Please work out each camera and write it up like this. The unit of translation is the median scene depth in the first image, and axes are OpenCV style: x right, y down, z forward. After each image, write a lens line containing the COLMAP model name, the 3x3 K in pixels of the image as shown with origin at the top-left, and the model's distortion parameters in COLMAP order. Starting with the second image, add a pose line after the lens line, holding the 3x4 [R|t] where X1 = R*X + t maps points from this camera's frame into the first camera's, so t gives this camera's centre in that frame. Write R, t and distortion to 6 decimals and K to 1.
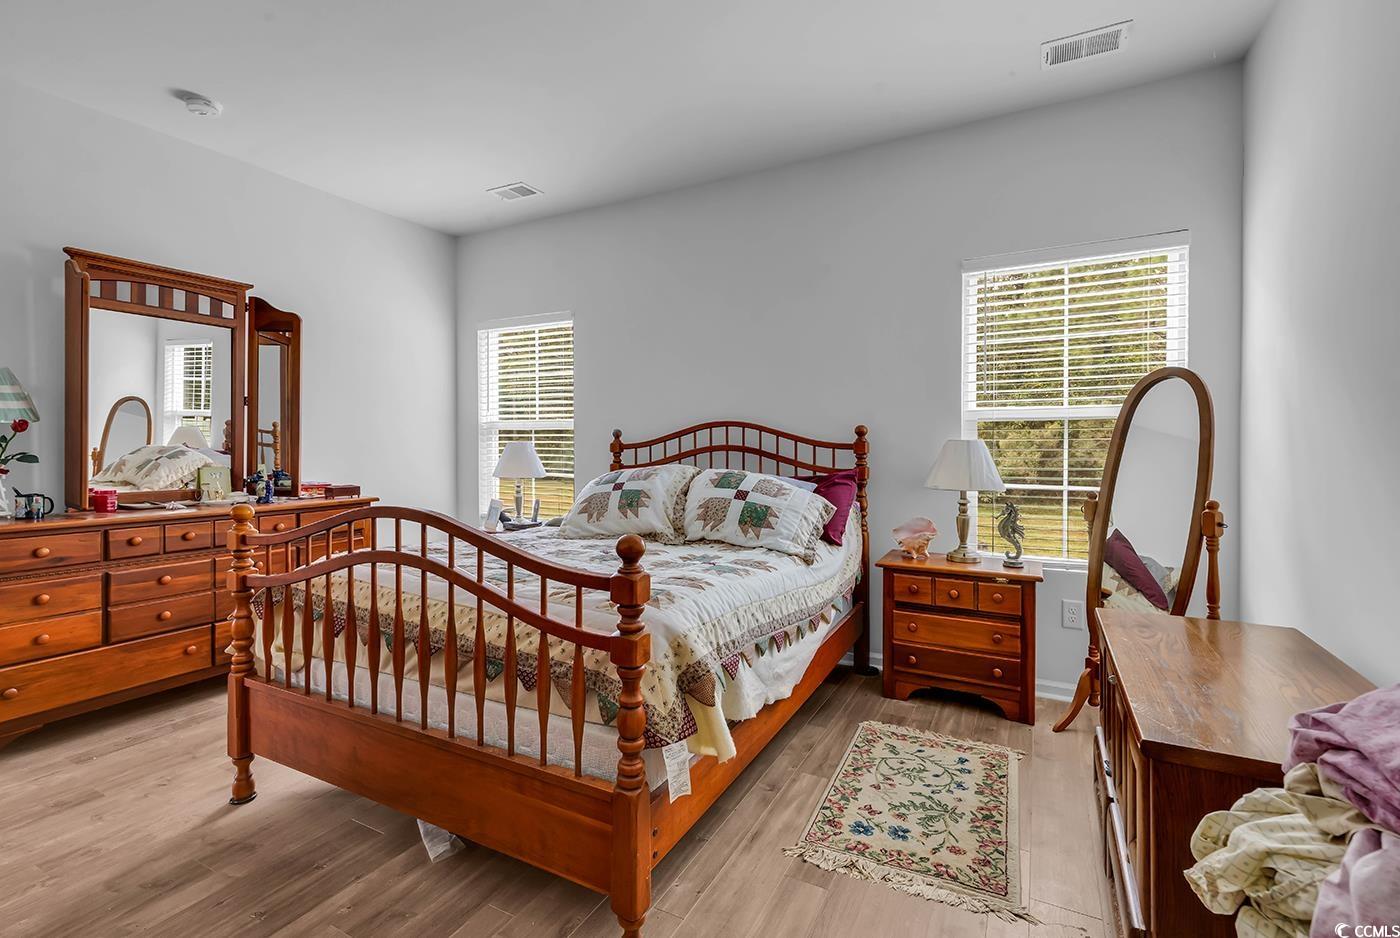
lens RADIAL K [[645.1, 0, 699.0], [0, 645.1, 446.2], [0, 0, 1]] dist [0.008624, -0.000436]
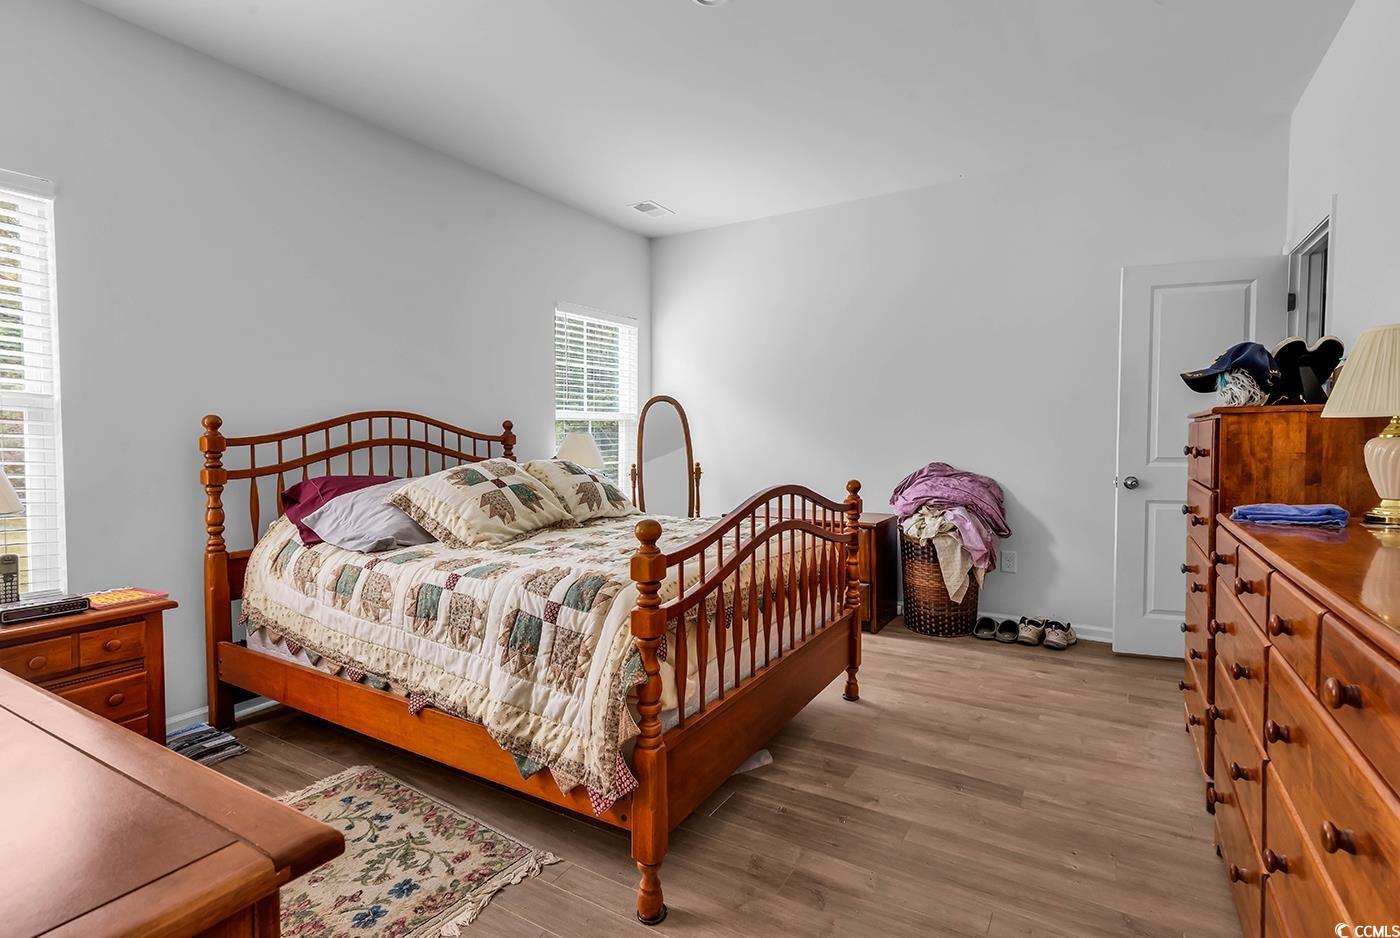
lens RADIAL K [[645.1, 0, 699.0], [0, 645.1, 446.2], [0, 0, 1]] dist [0.008624, -0.000436]
pose [[0.105968, -0.020226, 0.994164, -0.821930], [0.006033, 0.999788, 0.019698, -0.005988], [-0.994351, 0.003911, 0.106067, 0.492174]]
